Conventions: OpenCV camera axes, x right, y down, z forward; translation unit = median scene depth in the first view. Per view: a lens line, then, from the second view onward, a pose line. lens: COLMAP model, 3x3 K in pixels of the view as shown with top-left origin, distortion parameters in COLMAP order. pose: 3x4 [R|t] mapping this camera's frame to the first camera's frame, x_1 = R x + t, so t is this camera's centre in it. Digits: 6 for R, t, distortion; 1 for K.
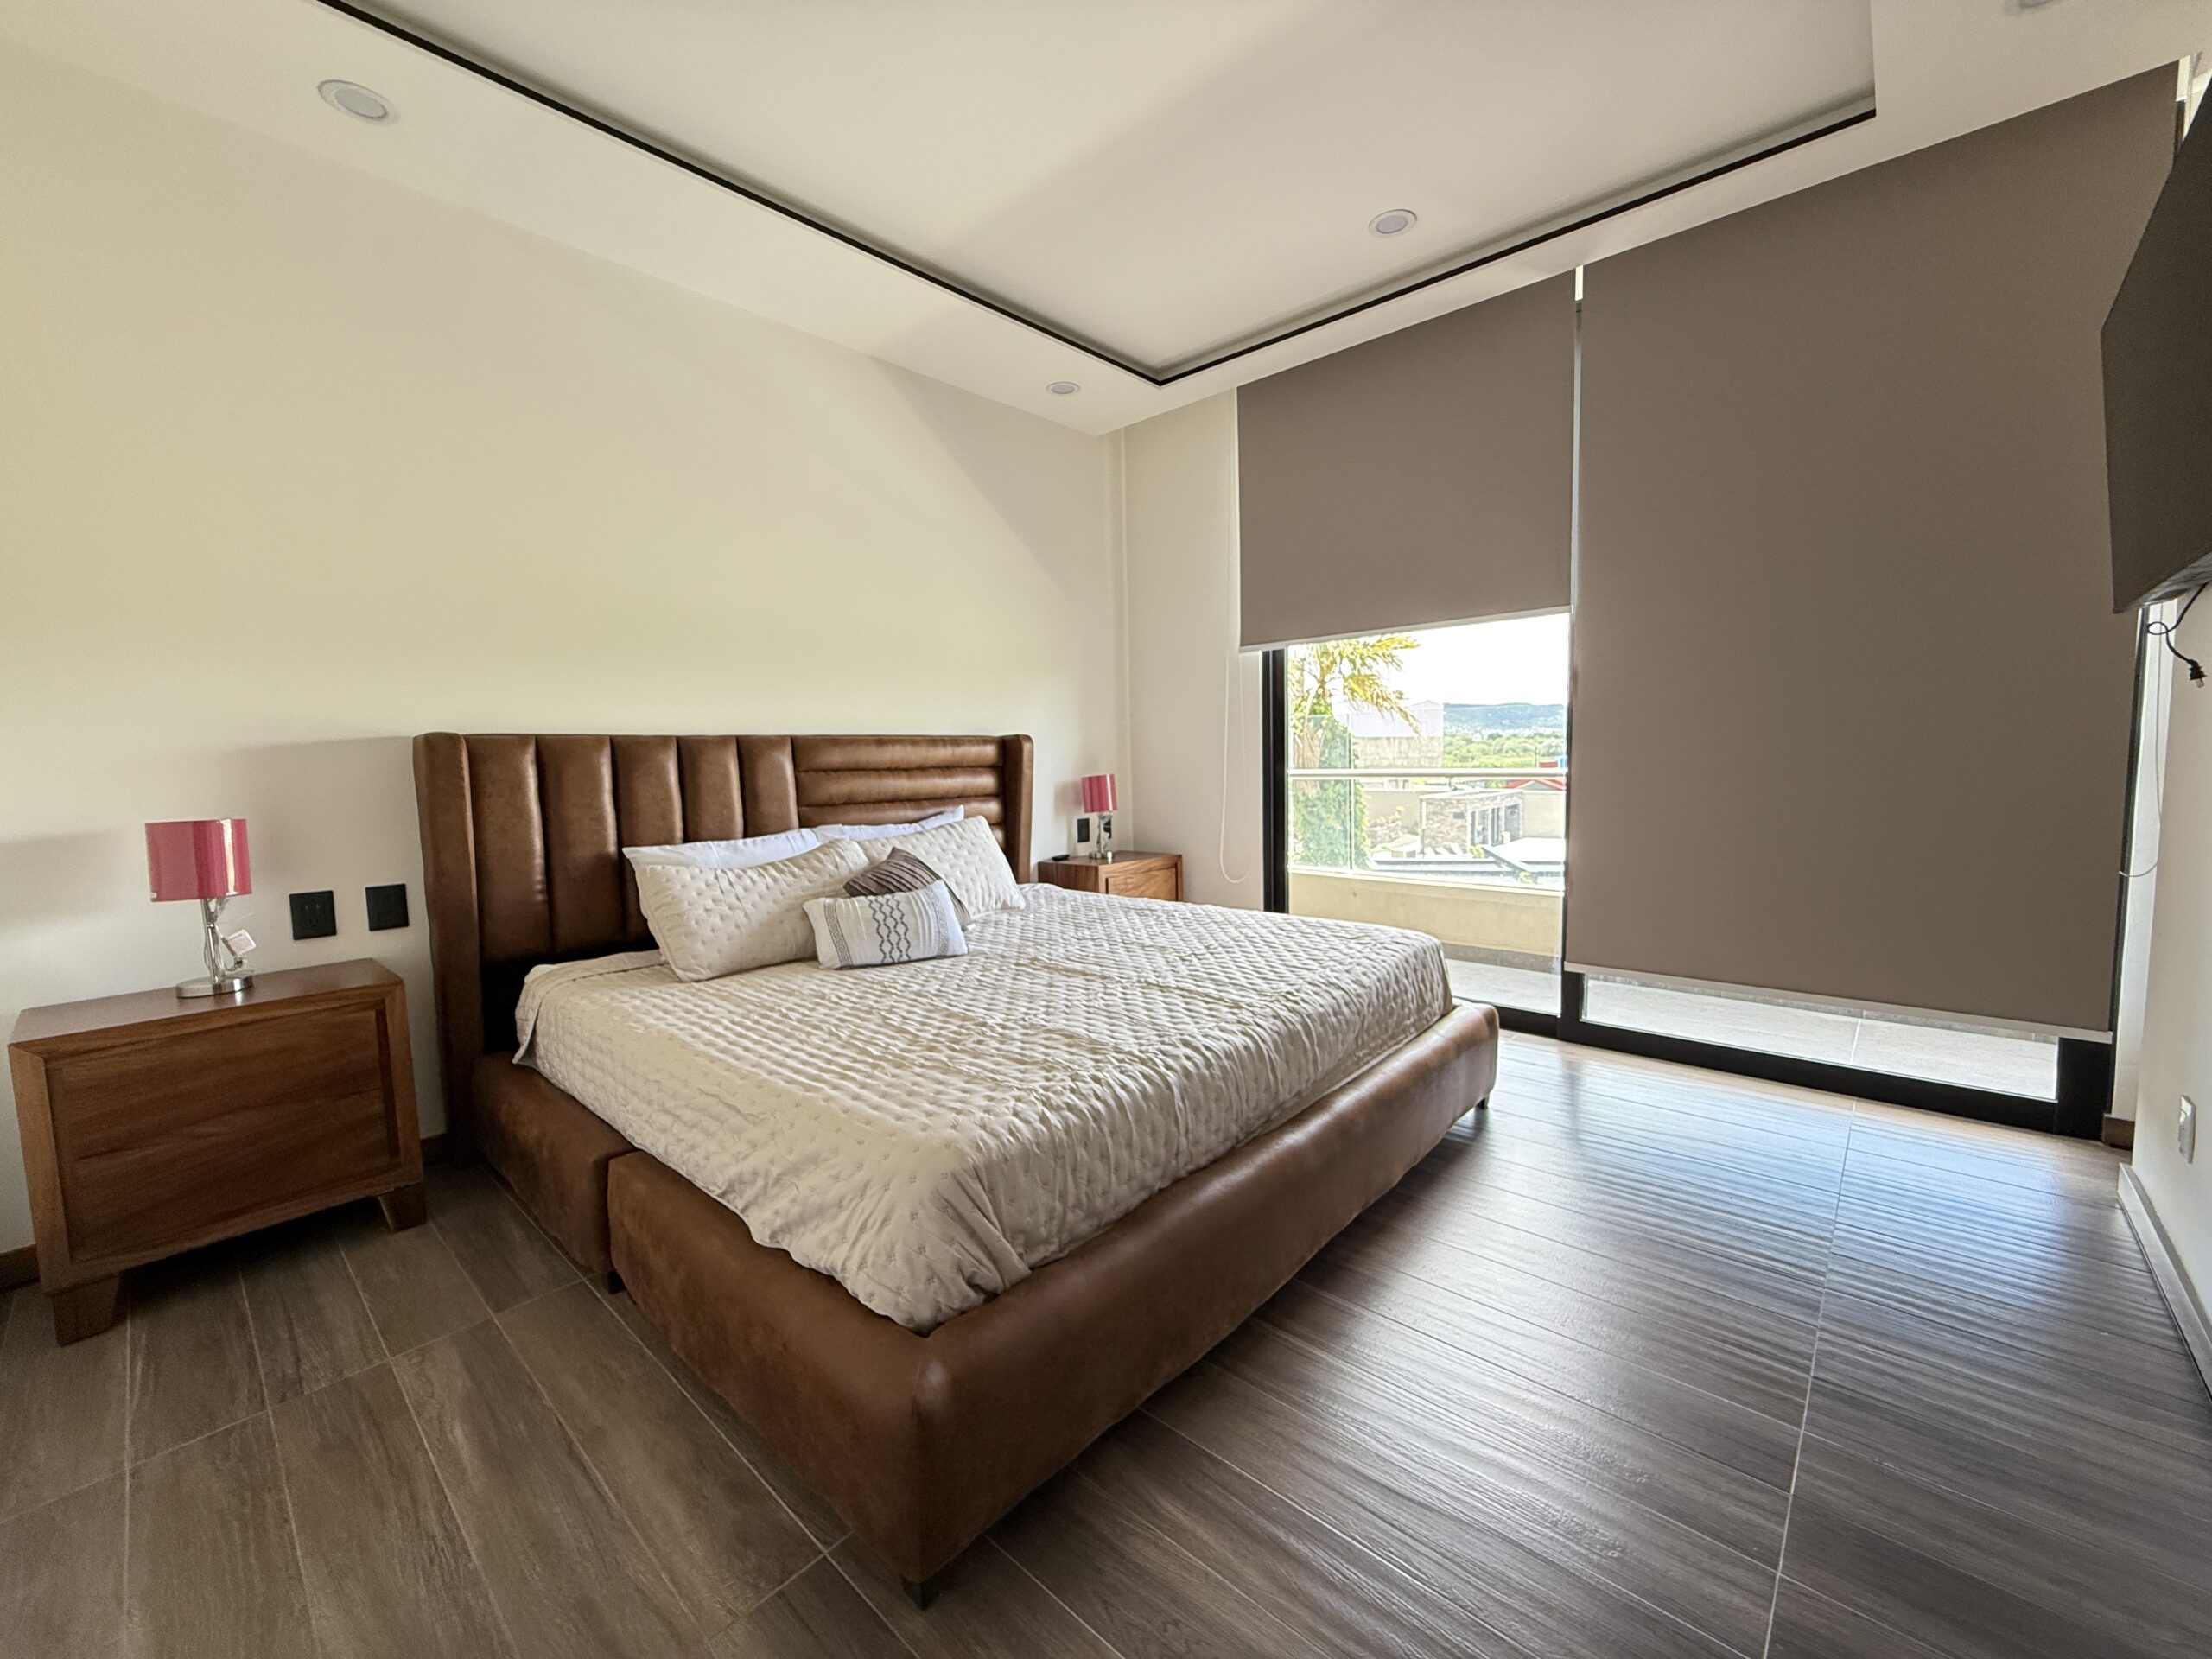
lens RADIAL K [[880.1, 0, 1099.5], [0, 880.1, 846.7], [0, 0, 1]] dist [-0.002503, 0.000842]
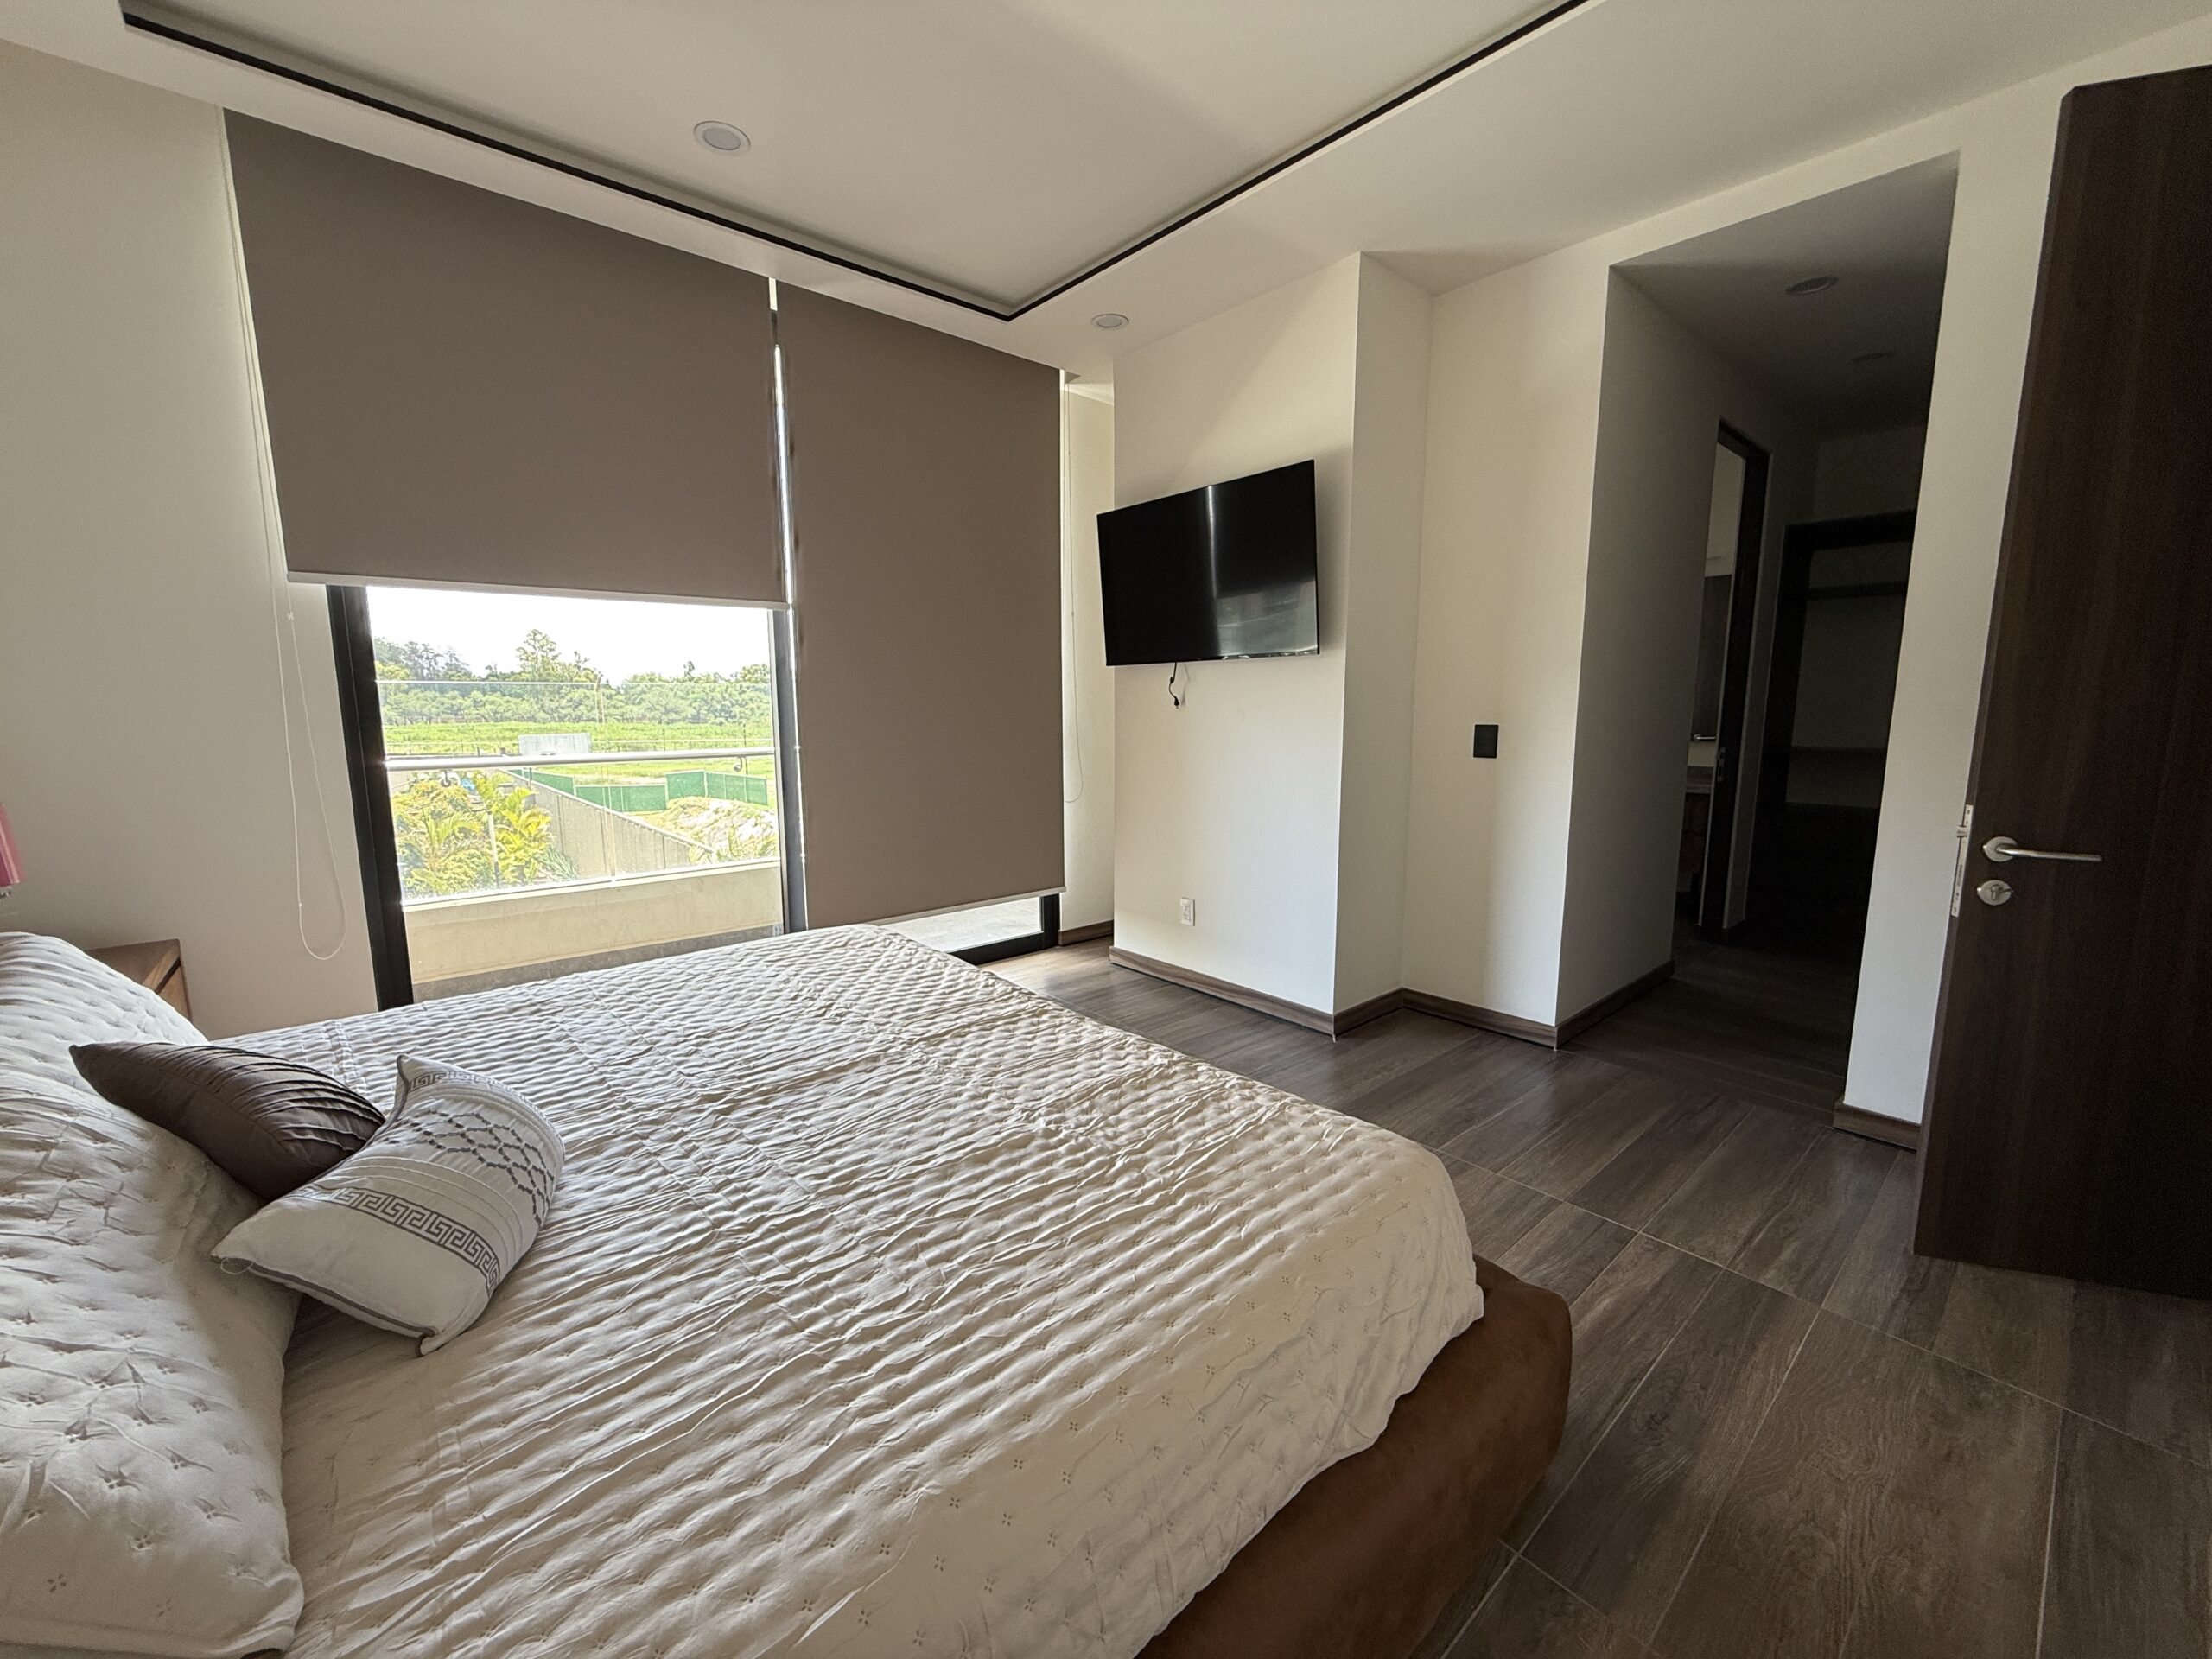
lens RADIAL K [[880.1, 0, 1096.8], [0, 880.1, 847.3], [0, 0, 1]] dist [-0.002503, 0.000842]
pose [[0.117533, -0.140170, 0.983127, -0.766645], [0.106193, 0.986086, 0.127896, -0.118683], [-0.987375, 0.089370, 0.130783, 0.775177]]
